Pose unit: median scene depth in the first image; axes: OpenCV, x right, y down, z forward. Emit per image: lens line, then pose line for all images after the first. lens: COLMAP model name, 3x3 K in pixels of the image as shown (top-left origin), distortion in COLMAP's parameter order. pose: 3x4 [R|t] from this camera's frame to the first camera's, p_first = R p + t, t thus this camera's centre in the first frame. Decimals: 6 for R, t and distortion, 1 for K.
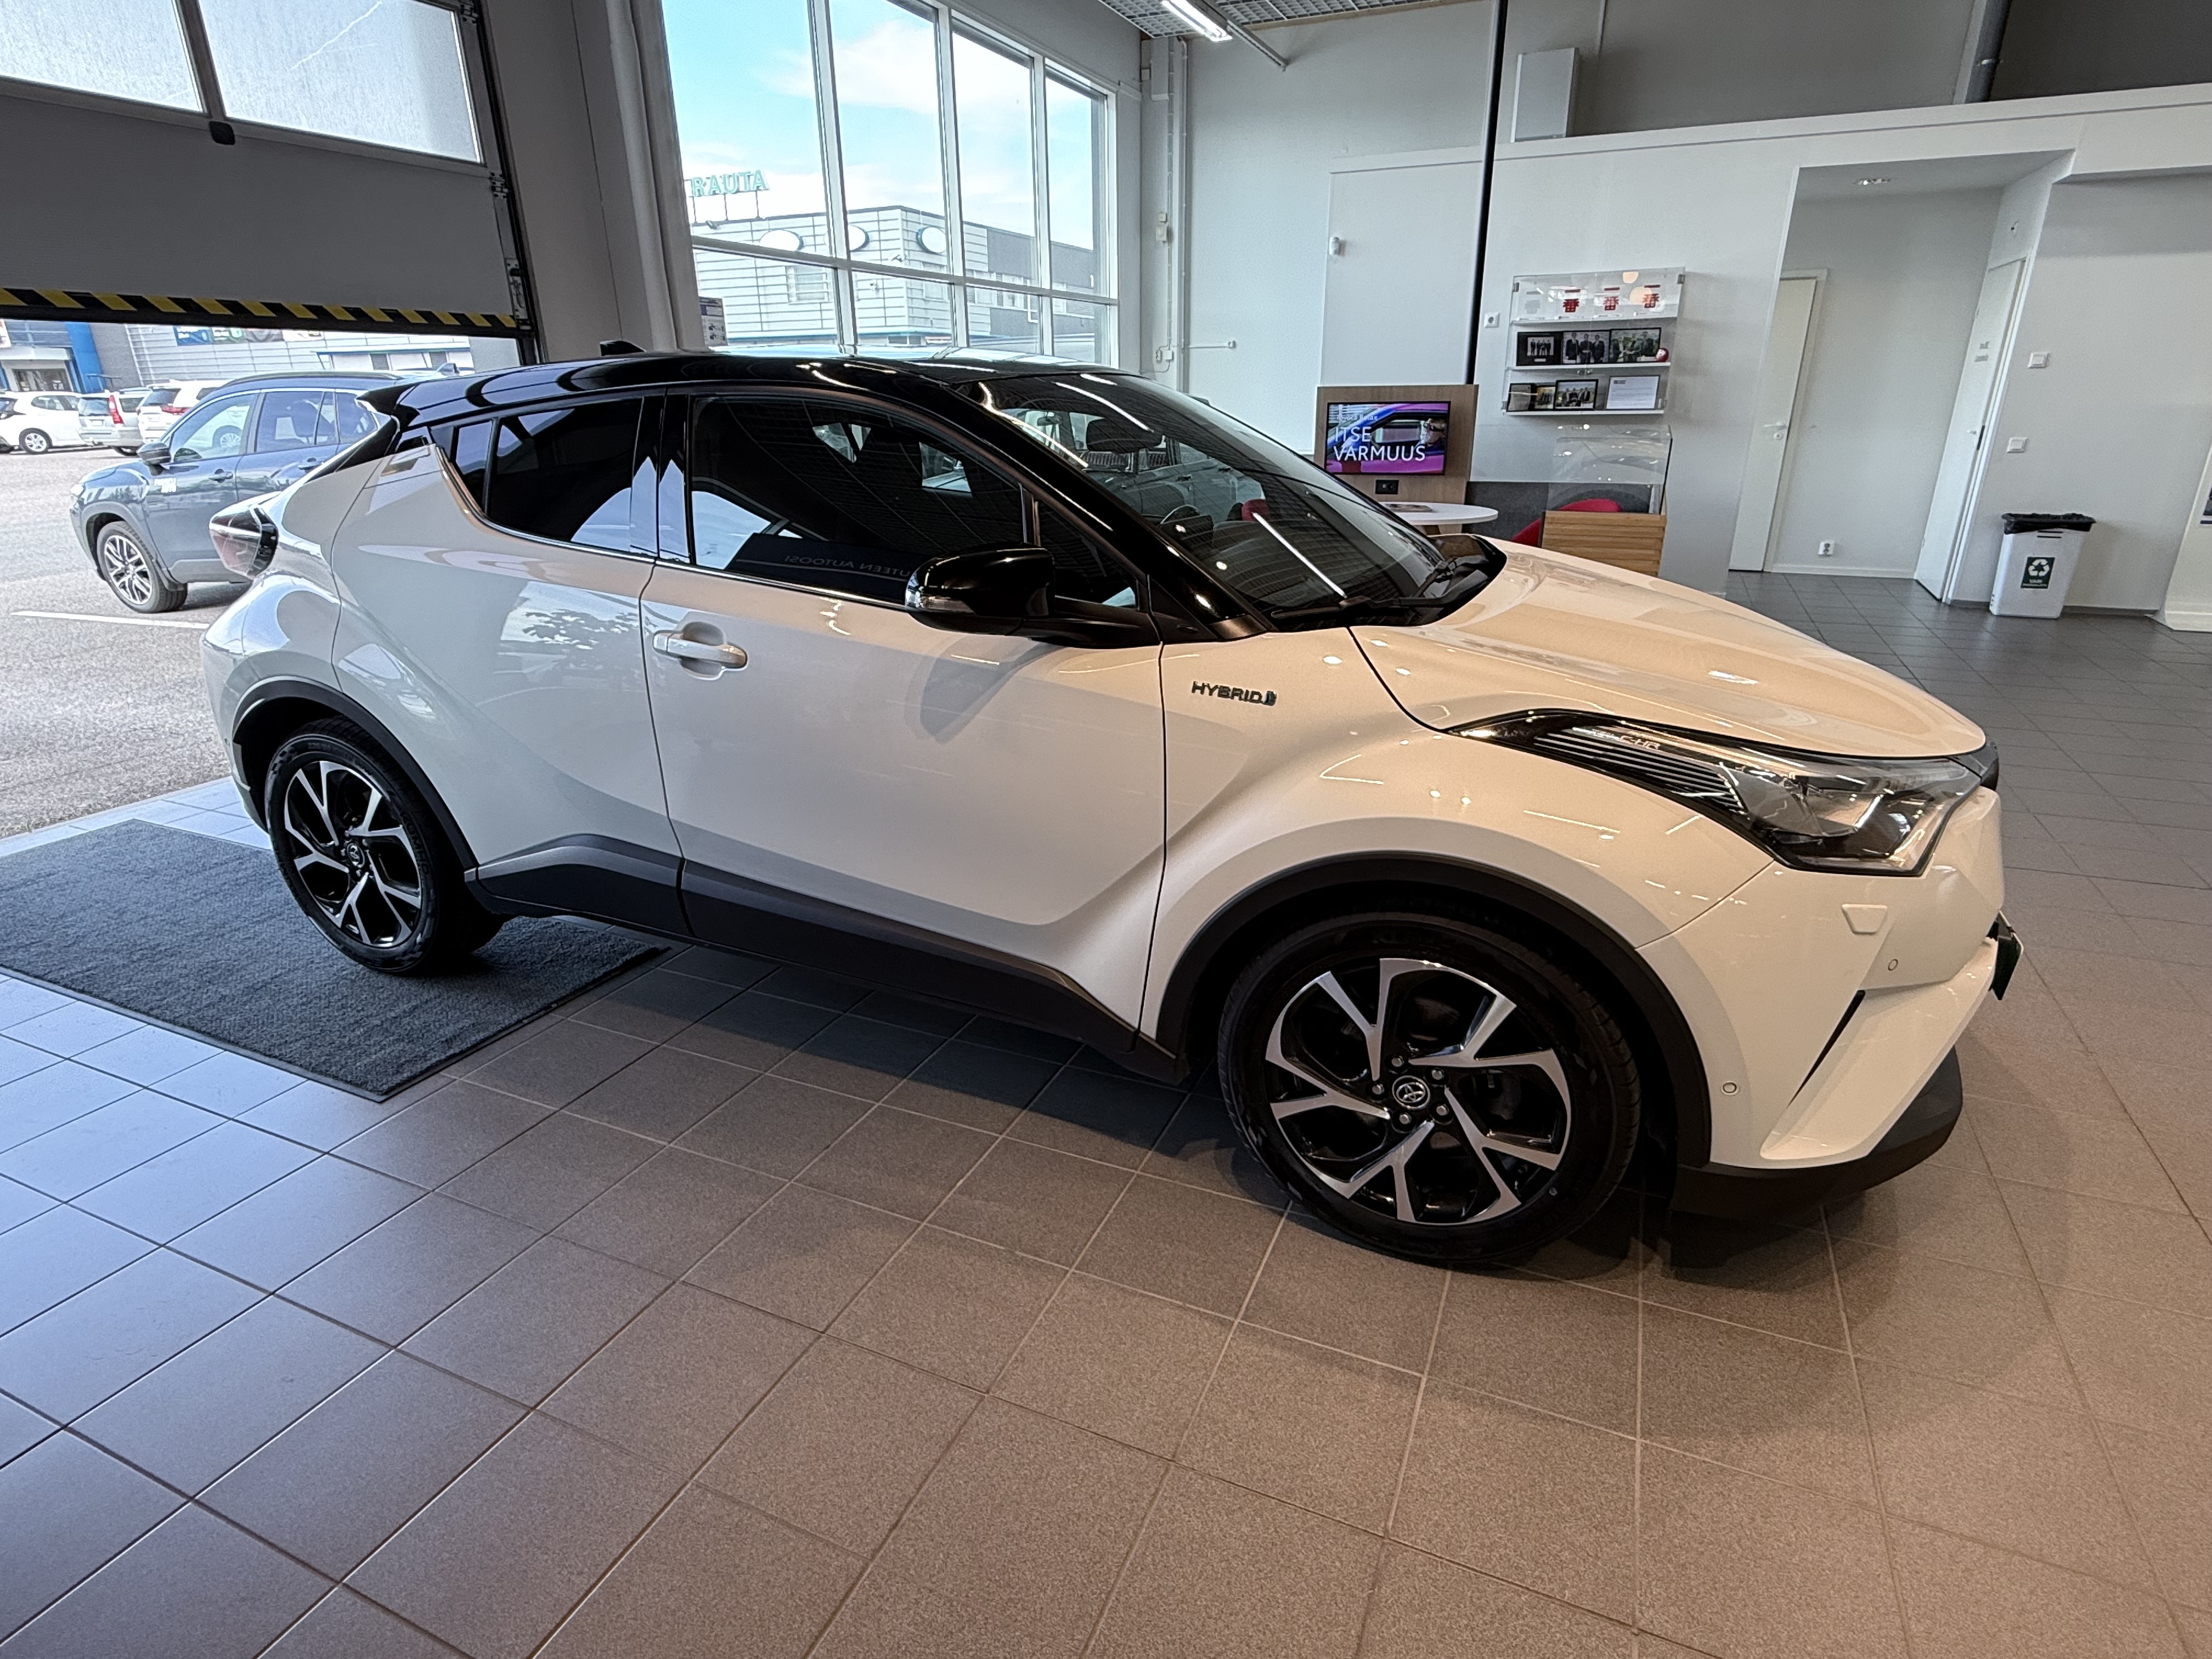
lens RADIAL K [[1177.6, 0, 1107.5], [0, 1177.6, 824.9], [0, 0, 1]] dist [-0.001501, 0.000446]
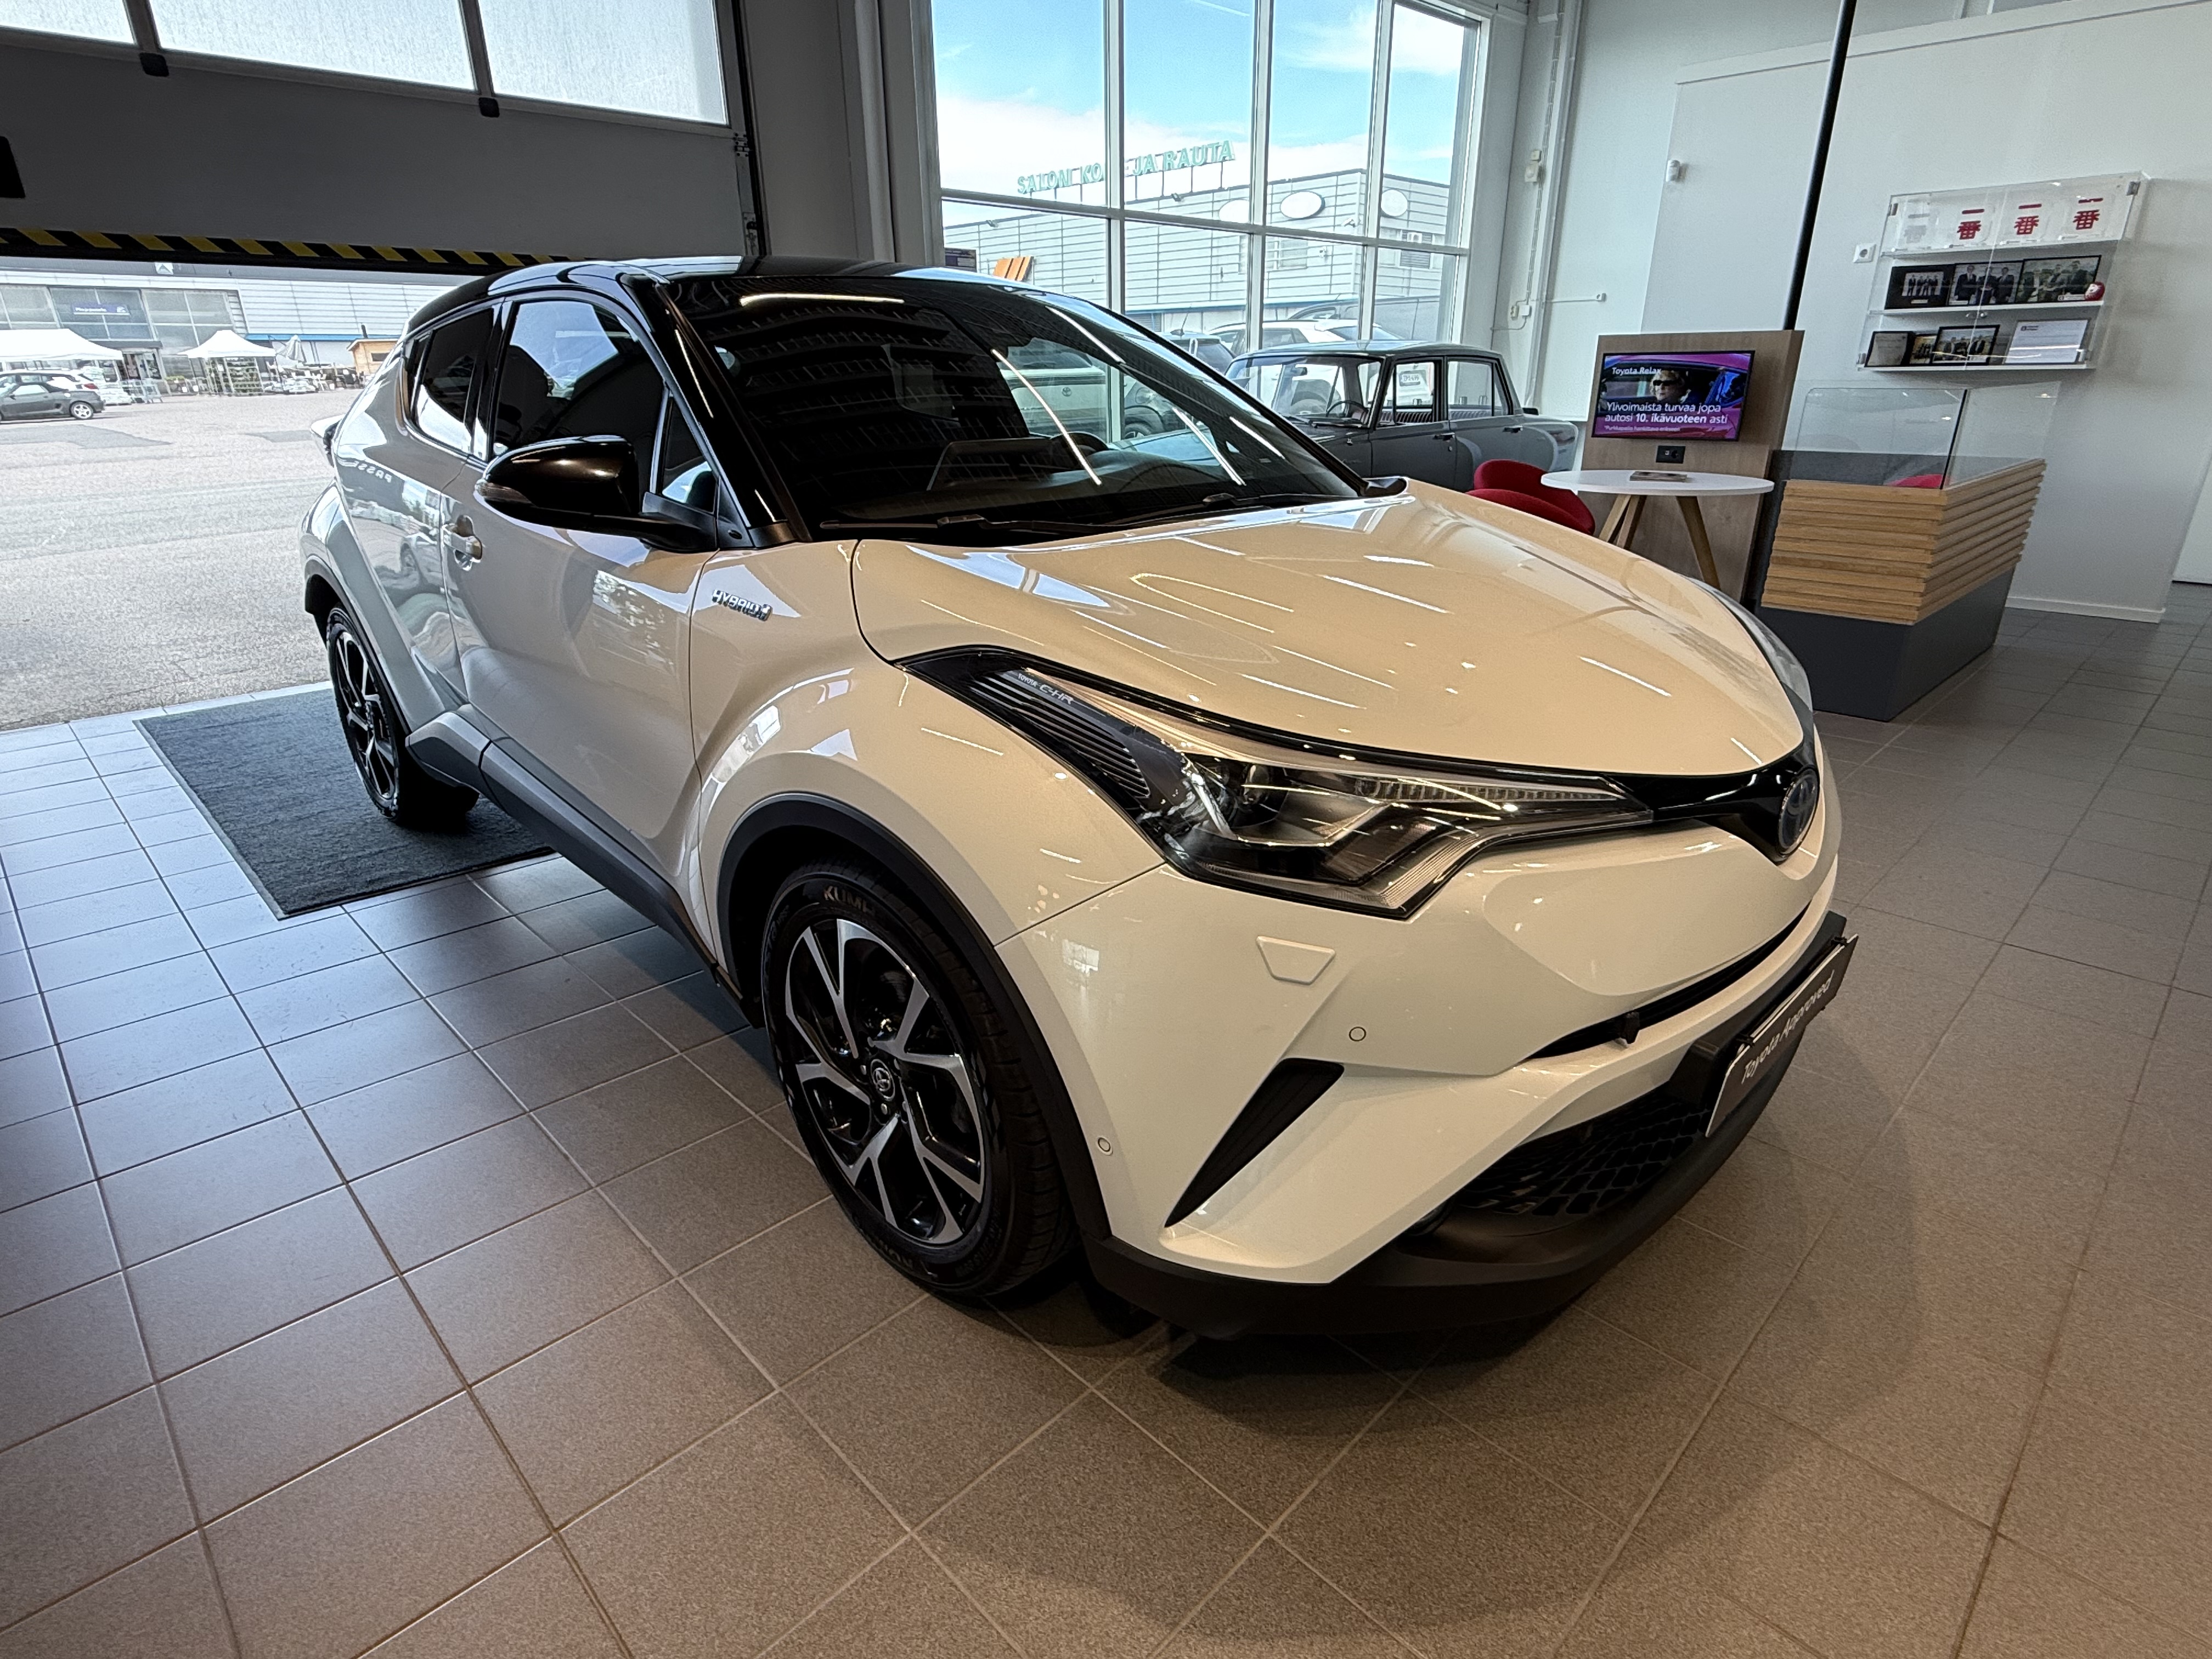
lens RADIAL K [[1177.0, 0, 1106.0], [0, 1177.0, 829.5], [0, 0, 1]] dist [0.000188, 0.000077]
pose [[0.929382, 0.138732, -0.342056, 0.254957], [-0.130921, 0.990328, 0.045943, -0.006797], [0.345121, 0.002084, 0.938556, 0.087682]]
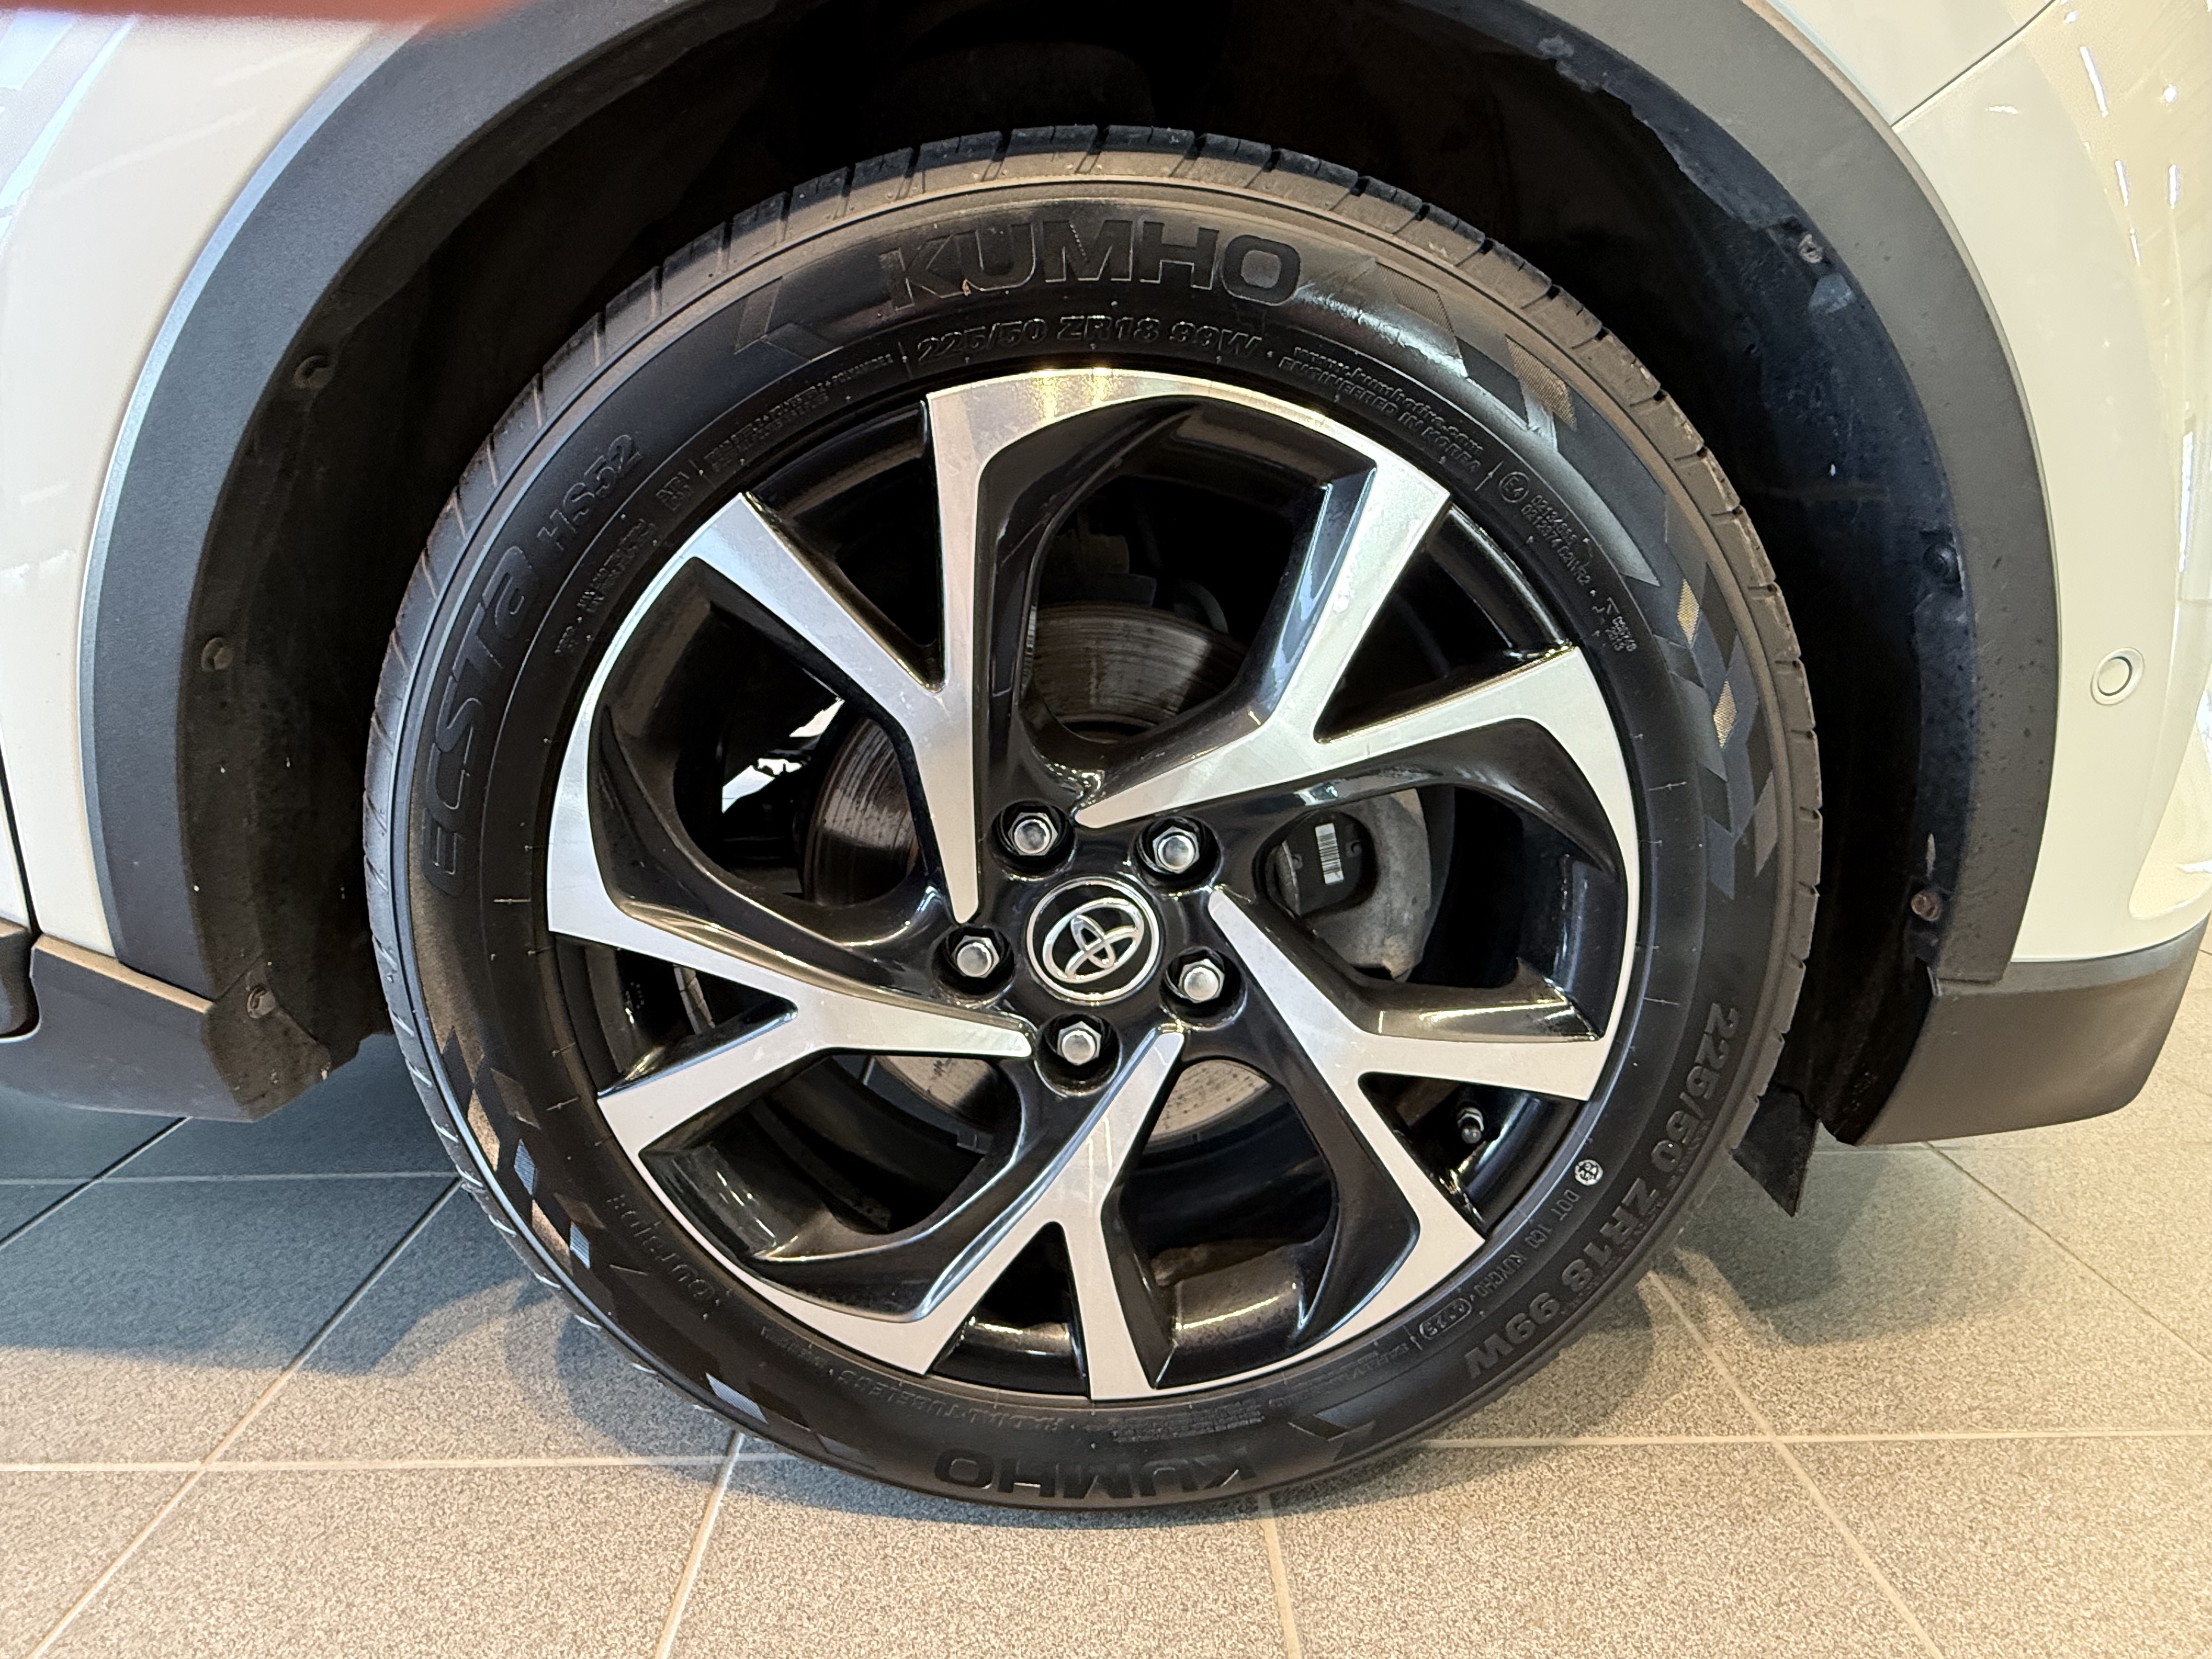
lens RADIAL K [[1177.0, 0, 1106.0], [0, 1177.0, 829.5], [0, 0, 1]] dist [0.000188, 0.000077]
pose [[0.912408, -0.104038, 0.395837, 0.056435], [0.135453, 0.989409, -0.052174, 0.080365], [-0.386217, 0.101221, 0.916837, 0.274216]]
